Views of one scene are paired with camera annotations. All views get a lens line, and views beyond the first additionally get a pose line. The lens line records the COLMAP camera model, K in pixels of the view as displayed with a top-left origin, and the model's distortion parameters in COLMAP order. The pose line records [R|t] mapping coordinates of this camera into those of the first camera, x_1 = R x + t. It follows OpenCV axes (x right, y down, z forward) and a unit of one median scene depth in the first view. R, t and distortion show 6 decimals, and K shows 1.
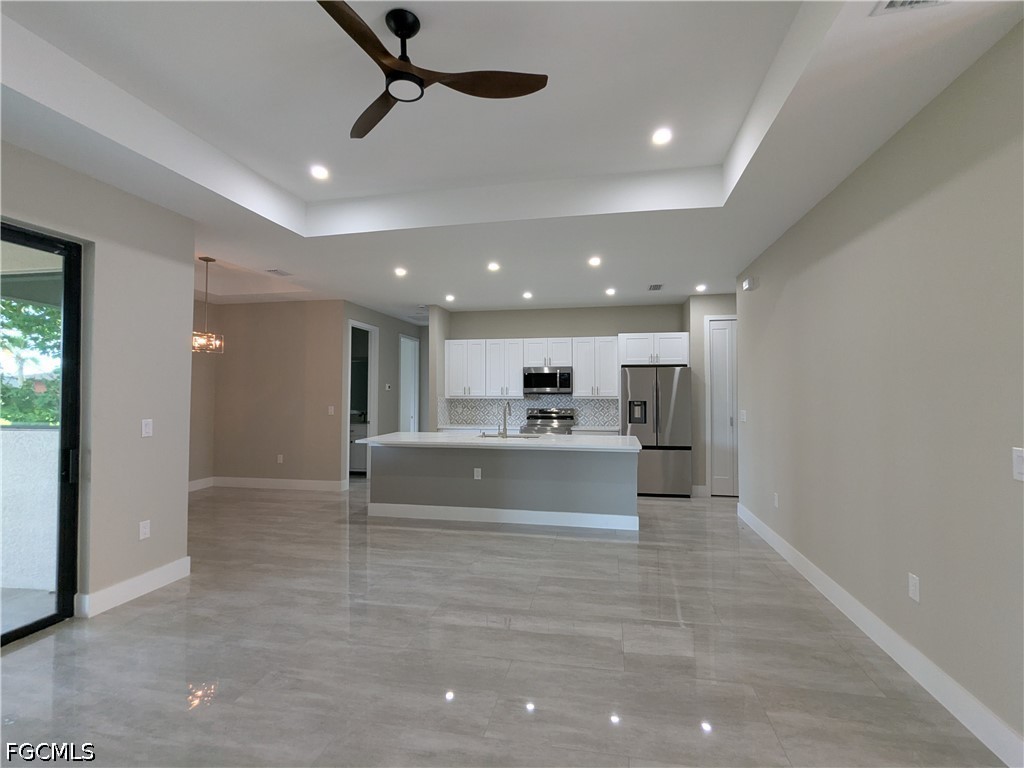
lens RADIAL K [[479.9, 0, 512.0], [0, 479.9, 384.0], [0, 0, 1]] dist [-0.012598, 0.000779]
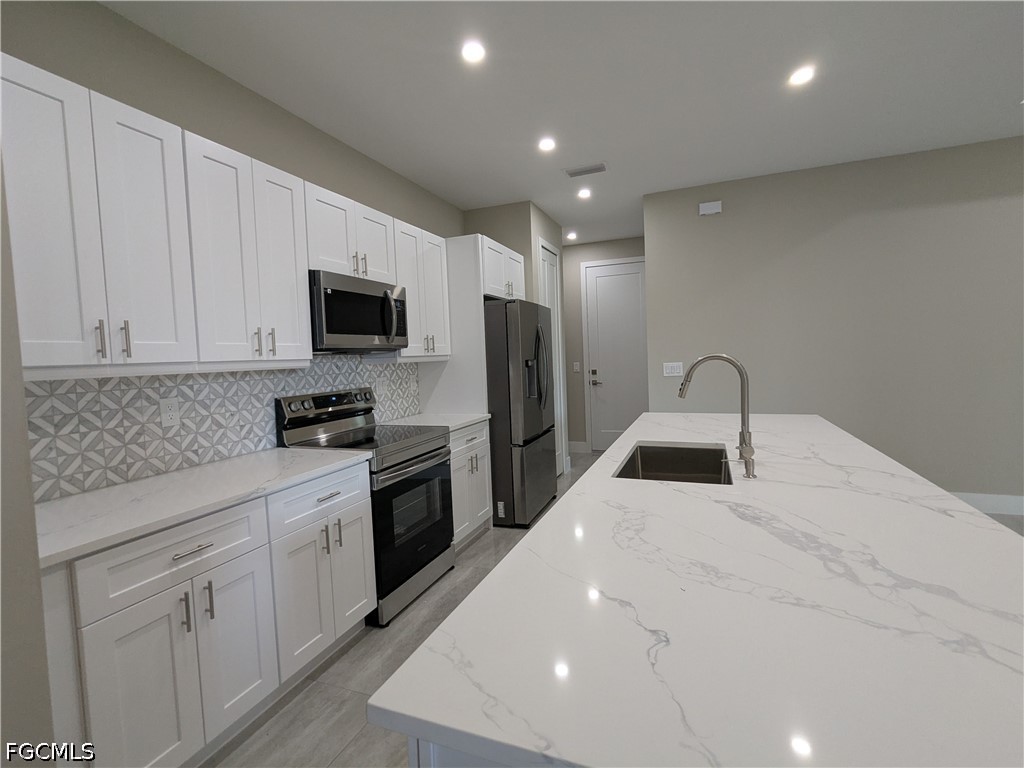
lens RADIAL K [[479.9, 0, 512.0], [0, 479.9, 384.0], [0, 0, 1]] dist [-0.012598, 0.000779]
pose [[0.179034, -0.066545, 0.981590, -0.273565], [0.015663, 0.997776, 0.064786, 0.023320], [-0.983718, 0.003776, 0.179678, 0.805285]]
